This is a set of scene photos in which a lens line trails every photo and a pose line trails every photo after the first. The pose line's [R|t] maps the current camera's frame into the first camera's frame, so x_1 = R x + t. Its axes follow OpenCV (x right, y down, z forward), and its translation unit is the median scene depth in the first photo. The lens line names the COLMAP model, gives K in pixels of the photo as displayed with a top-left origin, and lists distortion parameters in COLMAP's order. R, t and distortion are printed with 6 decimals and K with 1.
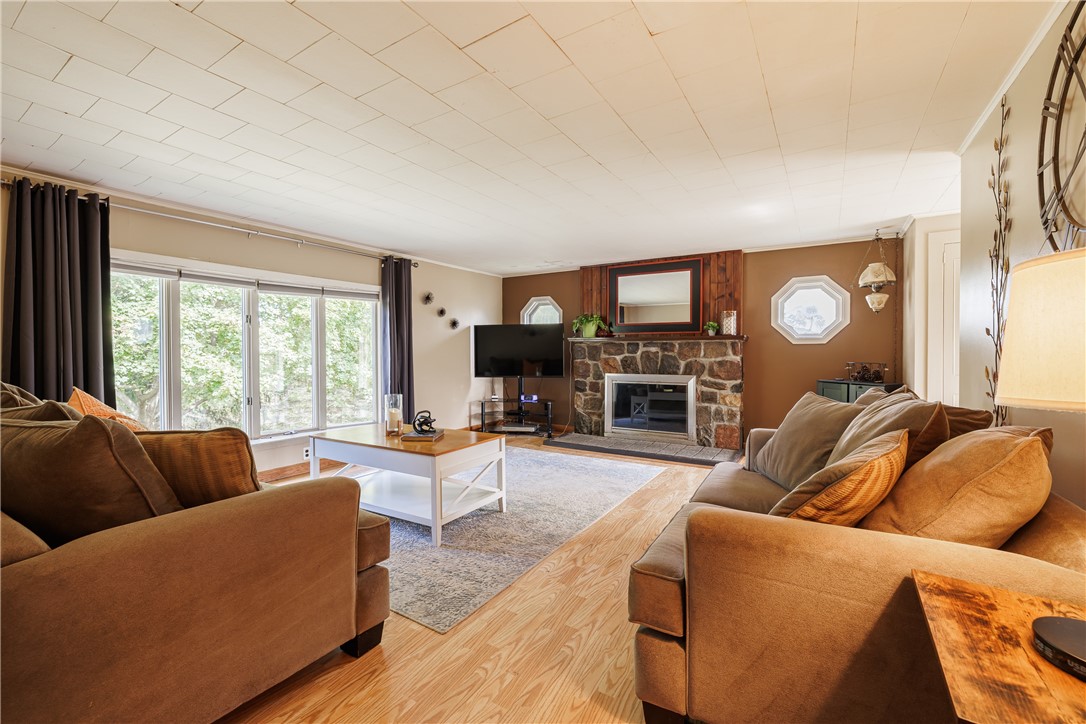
lens RADIAL K [[455.8, 0, 535.7], [0, 455.8, 357.8], [0, 0, 1]] dist [-0.000961, 0.002251]
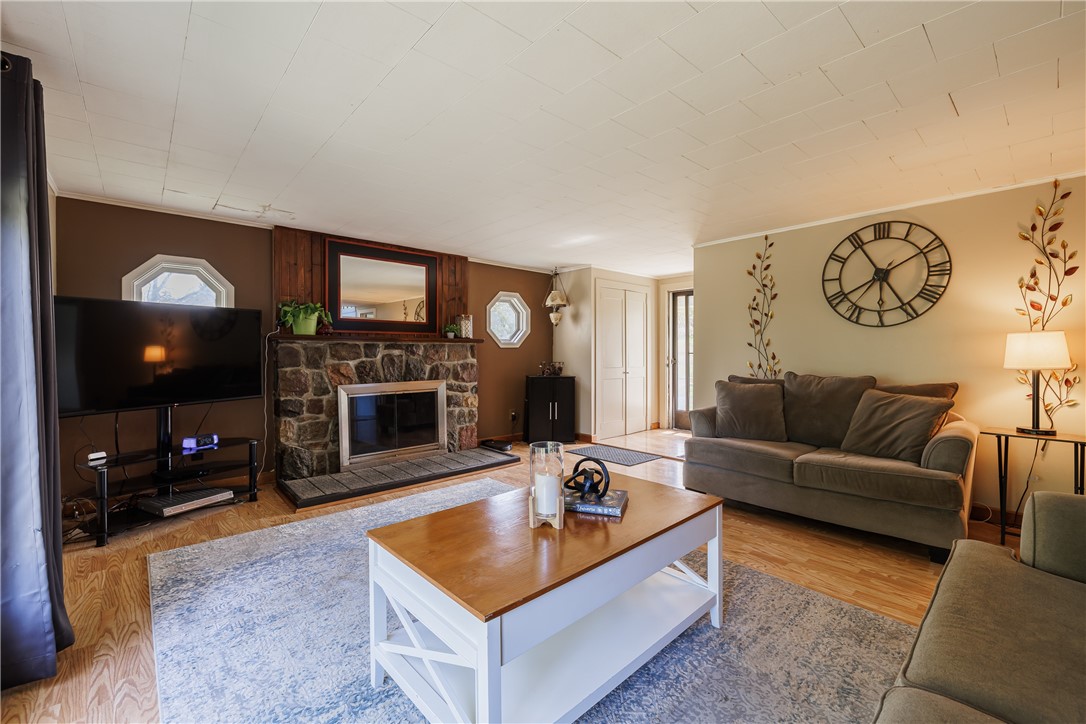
lens RADIAL K [[455.8, 0, 536.1], [0, 455.8, 357.4], [0, 0, 1]] dist [-0.000961, 0.002251]
pose [[0.269379, -0.012475, 0.962954, -0.499069], [0.015115, 0.999848, 0.008725, -0.012810], [-0.962916, 0.012204, 0.269526, 0.544567]]
